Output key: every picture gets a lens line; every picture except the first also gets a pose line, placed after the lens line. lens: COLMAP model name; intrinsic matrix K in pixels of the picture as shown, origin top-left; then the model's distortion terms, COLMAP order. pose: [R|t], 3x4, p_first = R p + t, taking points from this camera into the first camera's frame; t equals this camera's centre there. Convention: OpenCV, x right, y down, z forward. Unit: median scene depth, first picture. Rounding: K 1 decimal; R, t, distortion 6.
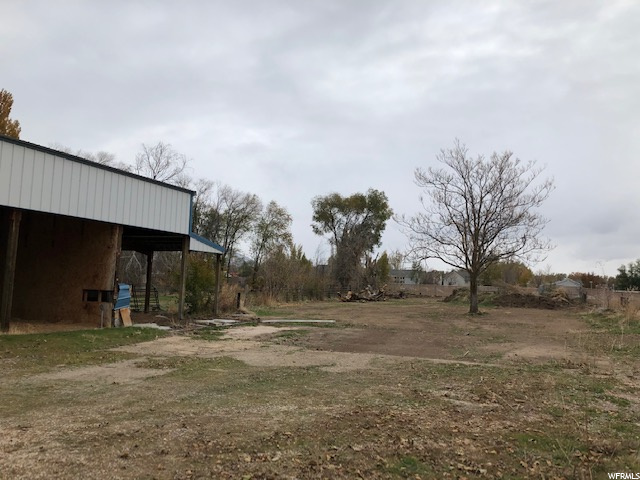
lens RADIAL K [[518.8, 0, 331.0], [0, 518.8, 257.0], [0, 0, 1]] dist [0.060205, 0.001419]
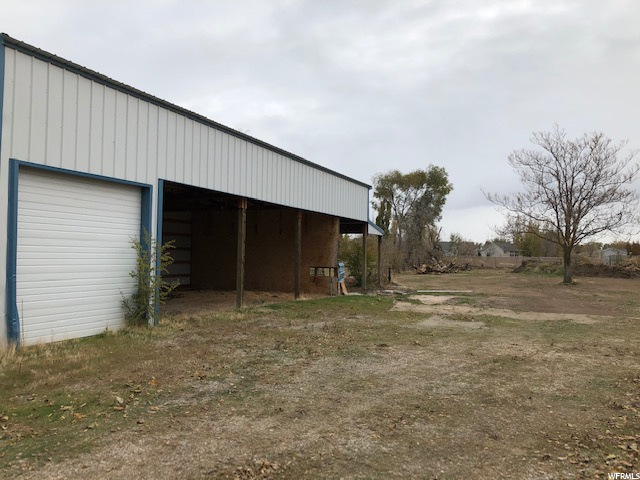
lens RADIAL K [[524.8, 0, 320.0], [0, 524.8, 240.0], [0, 0, 1]] dist [0.070992, -0.002295]
pose [[0.997892, -0.019427, -0.061914, -0.082285], [0.020675, 0.999594, 0.019581, -0.006851], [0.061509, -0.020820, 0.997889, -0.066917]]
